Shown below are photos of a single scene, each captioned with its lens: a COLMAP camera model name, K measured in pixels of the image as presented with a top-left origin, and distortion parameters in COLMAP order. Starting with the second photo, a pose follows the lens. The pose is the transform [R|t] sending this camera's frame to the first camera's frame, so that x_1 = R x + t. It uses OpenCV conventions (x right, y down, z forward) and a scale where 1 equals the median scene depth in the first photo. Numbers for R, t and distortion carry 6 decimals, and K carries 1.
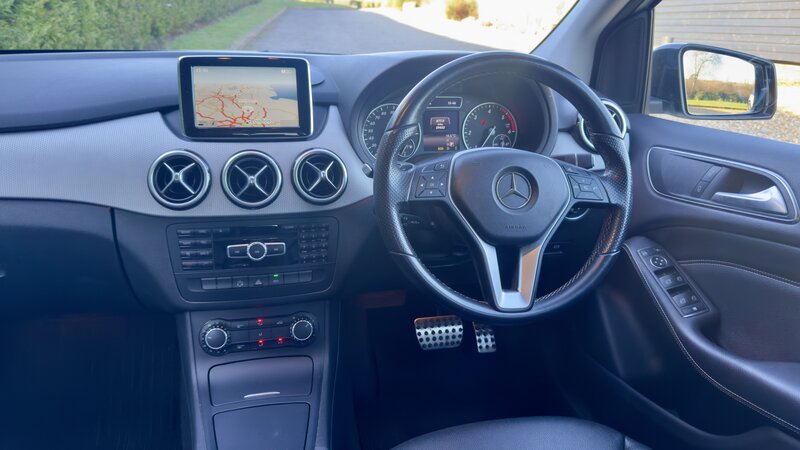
lens RADIAL K [[566.2, 0, 406.4], [0, 566.2, 220.4], [0, 0, 1]] dist [0.039627, -0.061187]
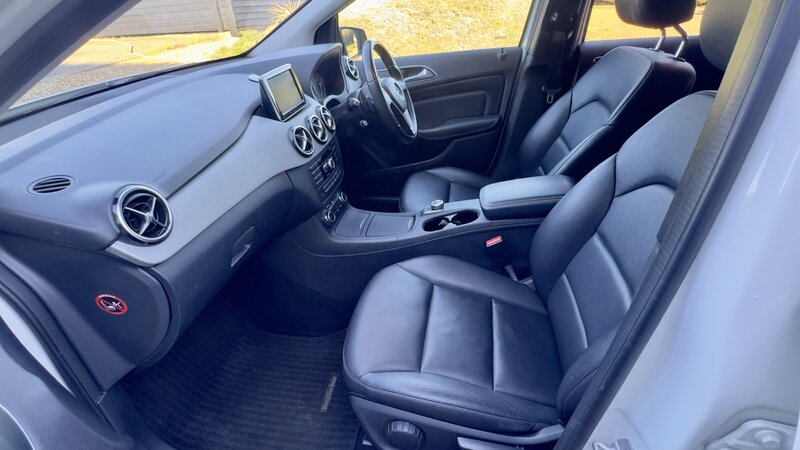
lens RADIAL K [[398.4, 0, 397.8], [0, 398.4, 225.3], [0, 0, 1]] dist [-0.023719, 0.000921]
pose [[0.398843, -0.525509, 0.751508, -1.306597], [0.379461, 0.840636, 0.386445, -0.210531], [-0.834825, 0.131038, 0.534692, 0.085700]]
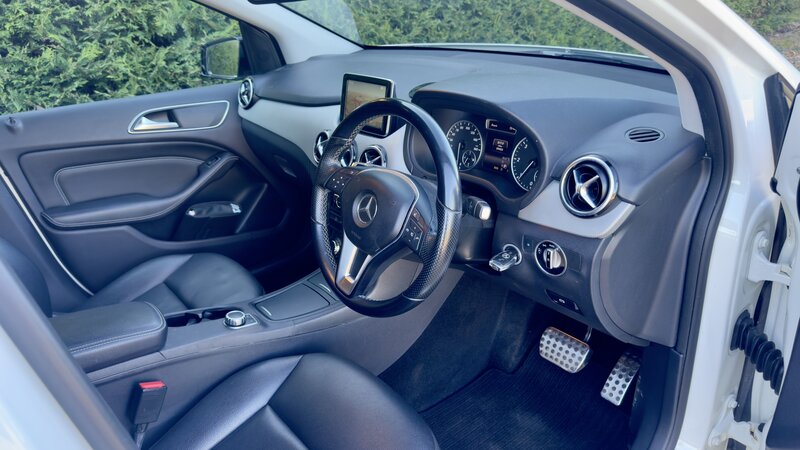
lens RADIAL K [[566.2, 0, 404.0], [0, 566.2, 227.5], [0, 0, 1]] dist [0.039627, -0.061187]
pose [[0.427847, 0.319740, -0.845407, 1.132145], [-0.227628, 0.943308, 0.241568, -0.290546], [0.874719, 0.089084, 0.476373, 0.405888]]
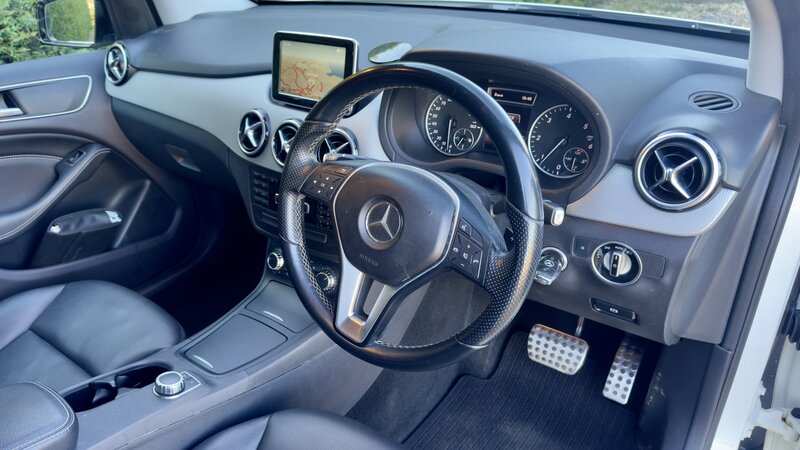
lens RADIAL K [[566.2, 0, 394.1], [0, 566.2, 228.1], [0, 0, 1]] dist [0.039627, -0.061187]
pose [[0.645087, 0.313577, -0.696801, 0.713536], [-0.200939, 0.949435, 0.241242, -0.225947], [0.737215, -0.015608, 0.675478, 0.349492]]
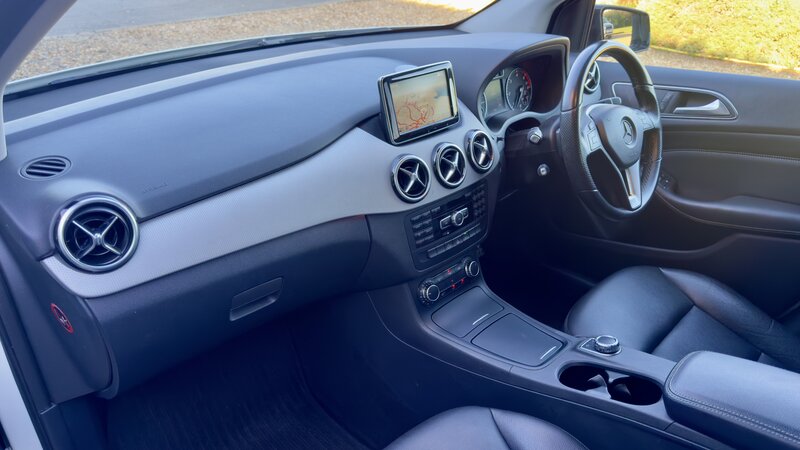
lens RADIAL K [[566.2, 0, 394.9], [0, 566.2, 224.7], [0, 0, 1]] dist [0.039627, -0.061187]
pose [[0.858758, -0.272649, 0.433817, -0.937450], [0.208010, 0.959272, 0.191127, -0.206724], [-0.468259, -0.073893, 0.880496, -0.076668]]
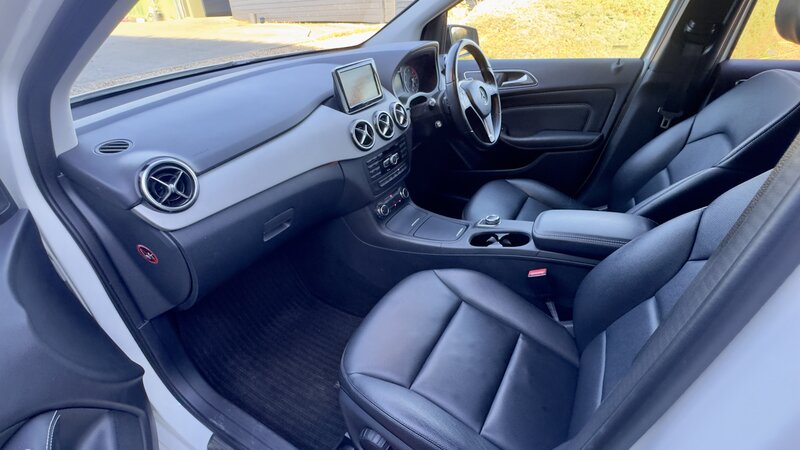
lens RADIAL K [[366.0, 0, 396.9], [0, 366.0, 223.8], [0, 0, 1]] dist [-0.019640, 0.000087]
pose [[0.698868, -0.437588, 0.565774, -1.079554], [0.306281, 0.897912, 0.316143, -0.148407], [-0.646355, -0.047657, 0.761547, -0.021677]]
